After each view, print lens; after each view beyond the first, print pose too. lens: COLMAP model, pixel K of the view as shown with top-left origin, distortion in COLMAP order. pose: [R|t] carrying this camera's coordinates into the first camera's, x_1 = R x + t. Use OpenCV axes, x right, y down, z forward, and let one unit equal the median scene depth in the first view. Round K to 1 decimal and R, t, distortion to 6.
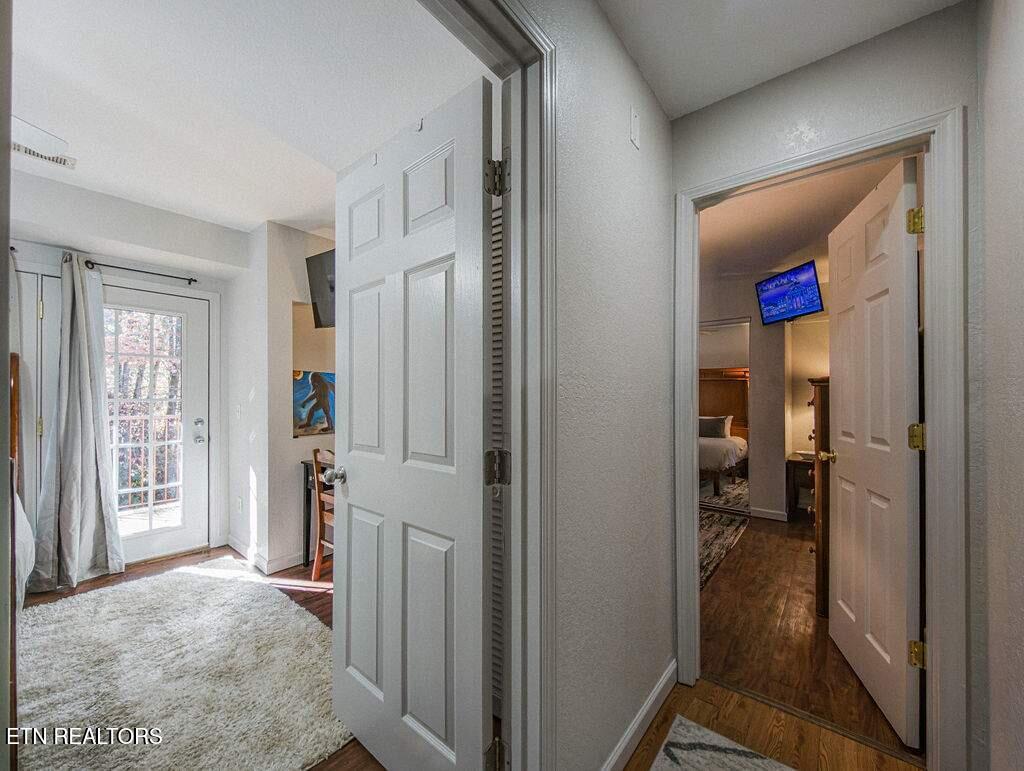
lens RADIAL K [[402.1, 0, 512.3], [0, 402.1, 392.4], [0, 0, 1]] dist [-0.003819, -0.000539]
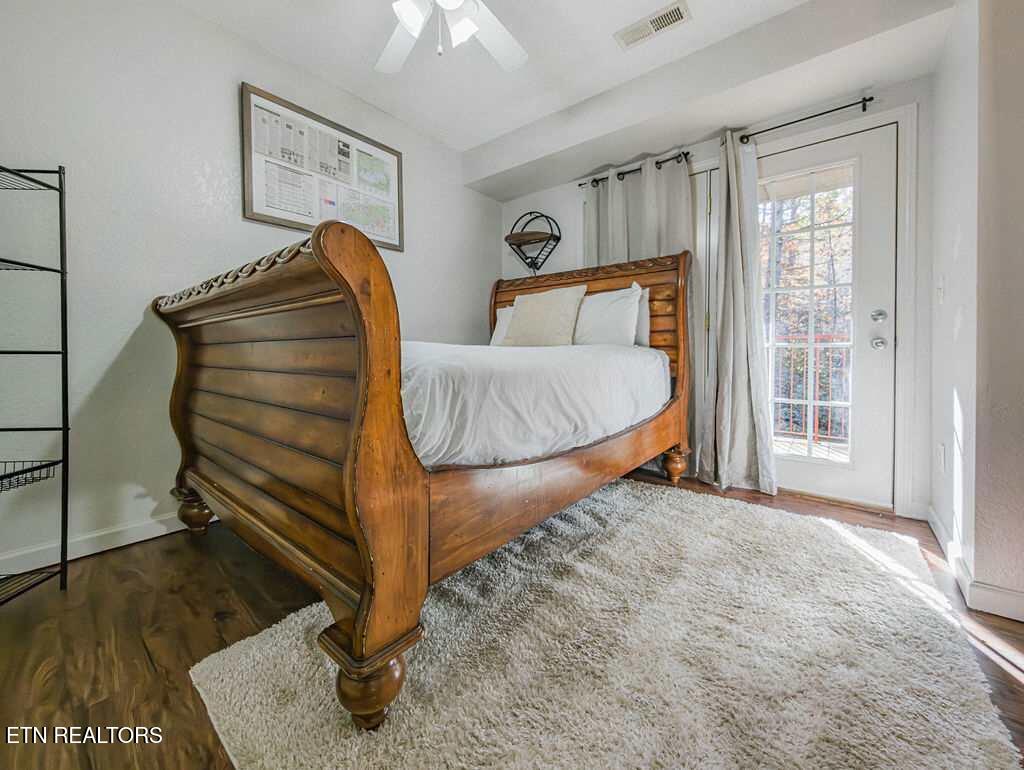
lens RADIAL K [[402.1, 0, 508.8], [0, 402.1, 360.2], [0, 0, 1]] dist [-0.003819, -0.000539]
pose [[-0.009676, 0.022276, -0.999705, -0.144500], [0.007923, 0.999722, 0.022200, 0.150510], [0.999922, -0.007706, -0.009849, 0.478091]]
